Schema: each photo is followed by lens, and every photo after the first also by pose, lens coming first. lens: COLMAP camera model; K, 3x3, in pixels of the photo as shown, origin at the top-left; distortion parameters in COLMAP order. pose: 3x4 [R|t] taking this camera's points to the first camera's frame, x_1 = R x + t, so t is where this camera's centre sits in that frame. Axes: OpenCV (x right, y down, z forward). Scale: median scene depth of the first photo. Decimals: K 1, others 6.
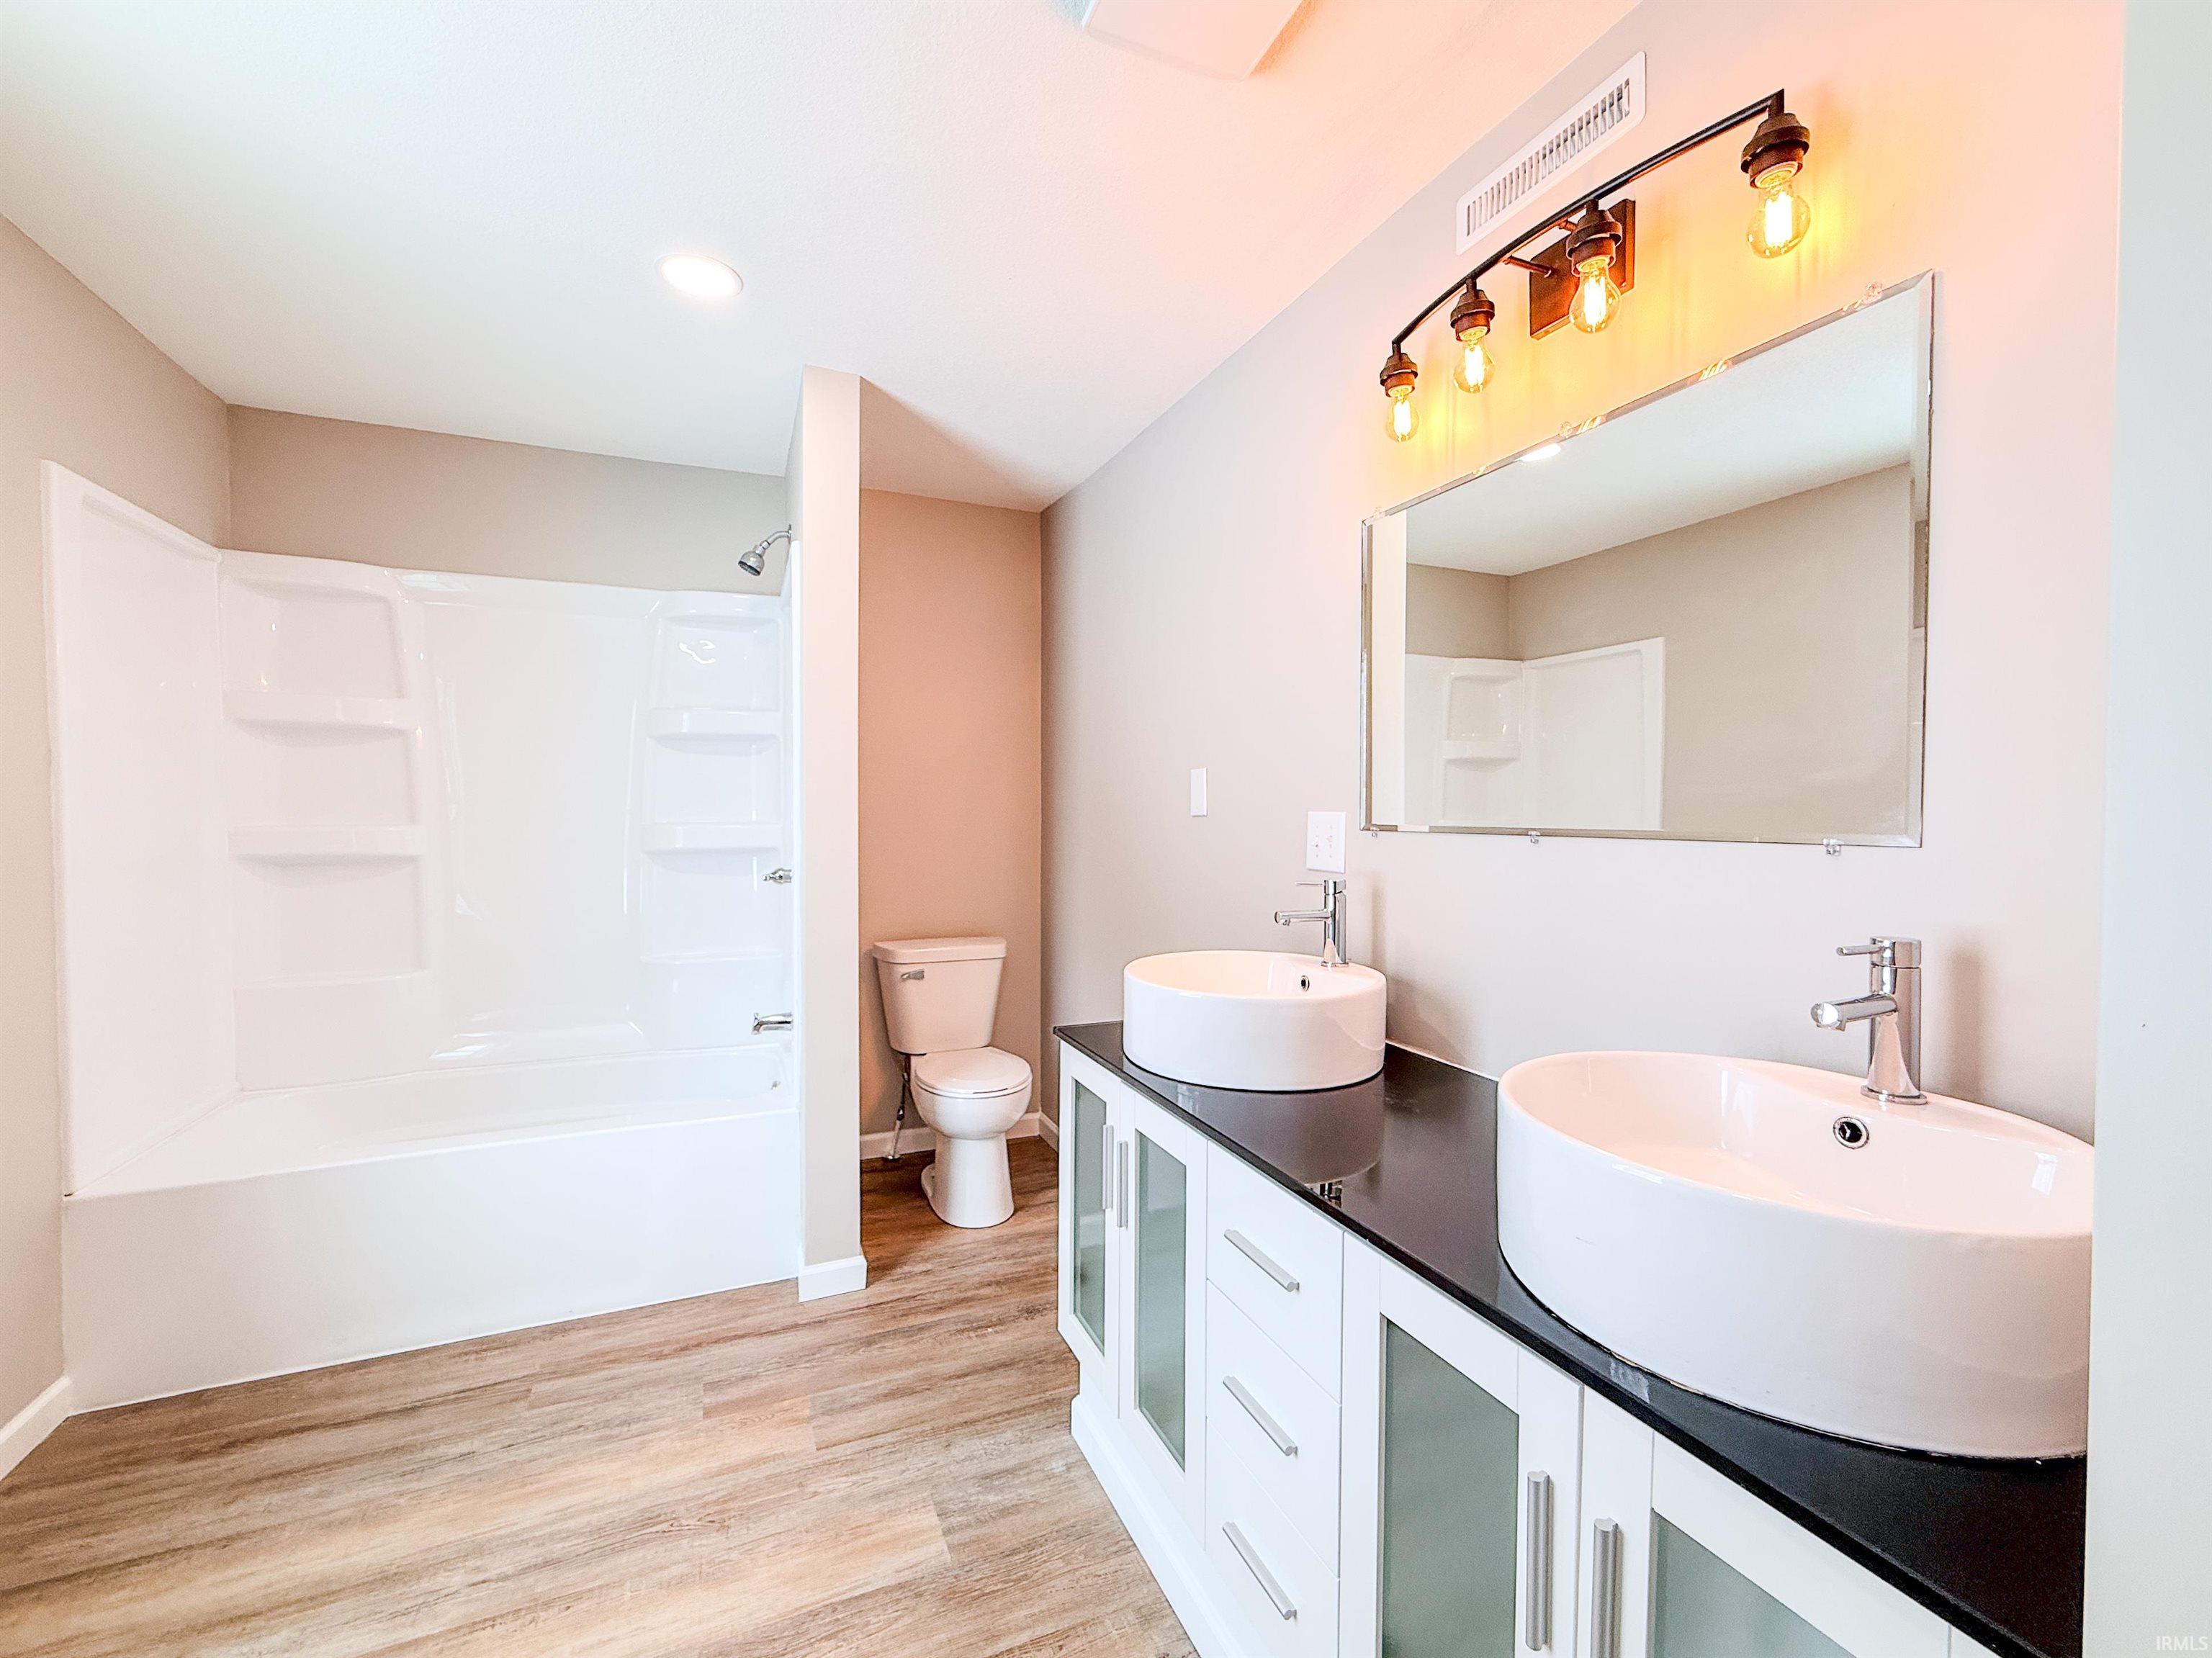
lens RADIAL K [[913.5, 0, 1110.5], [0, 913.5, 828.6], [0, 0, 1]] dist [-0.000854, -0.000342]
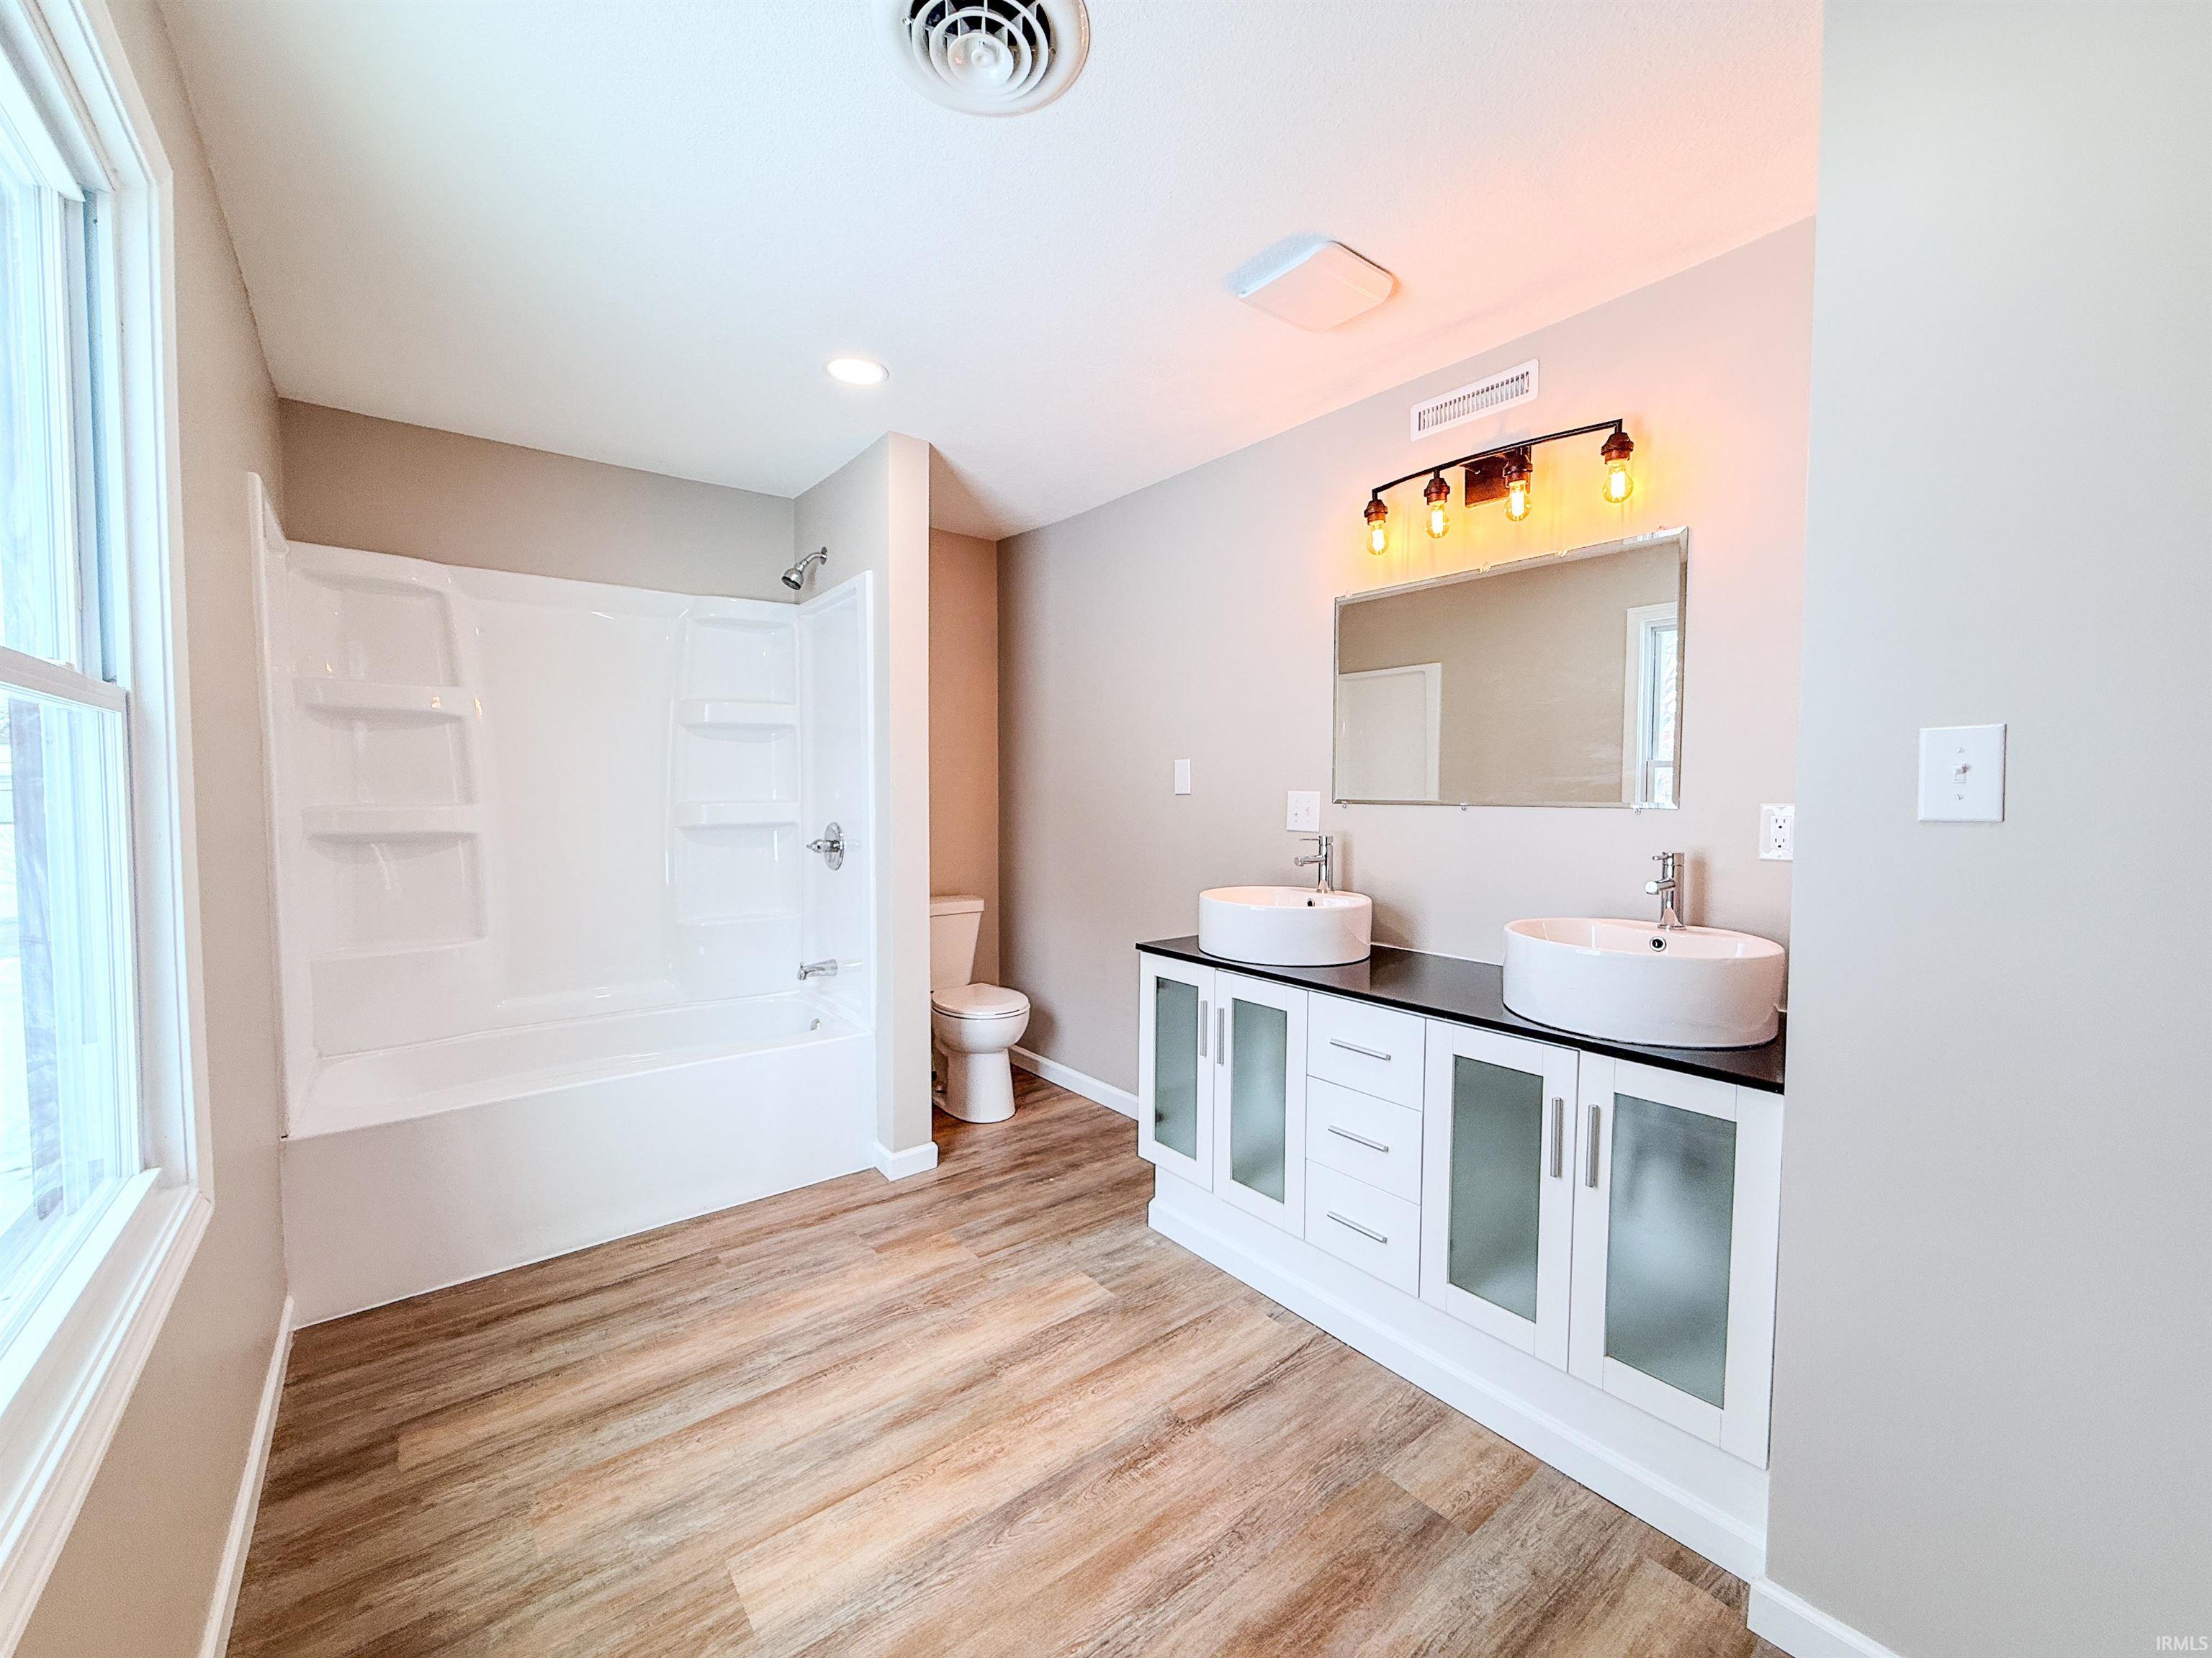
lens RADIAL K [[882.7, 0, 1106.0], [0, 882.7, 829.0], [0, 0, 1]] dist [-0.000292, -0.000079]
pose [[0.965145, -0.012932, 0.261396, -0.452236], [0.006420, 0.999648, 0.025753, 0.004174], [-0.261637, -0.023177, 0.964888, -0.298339]]
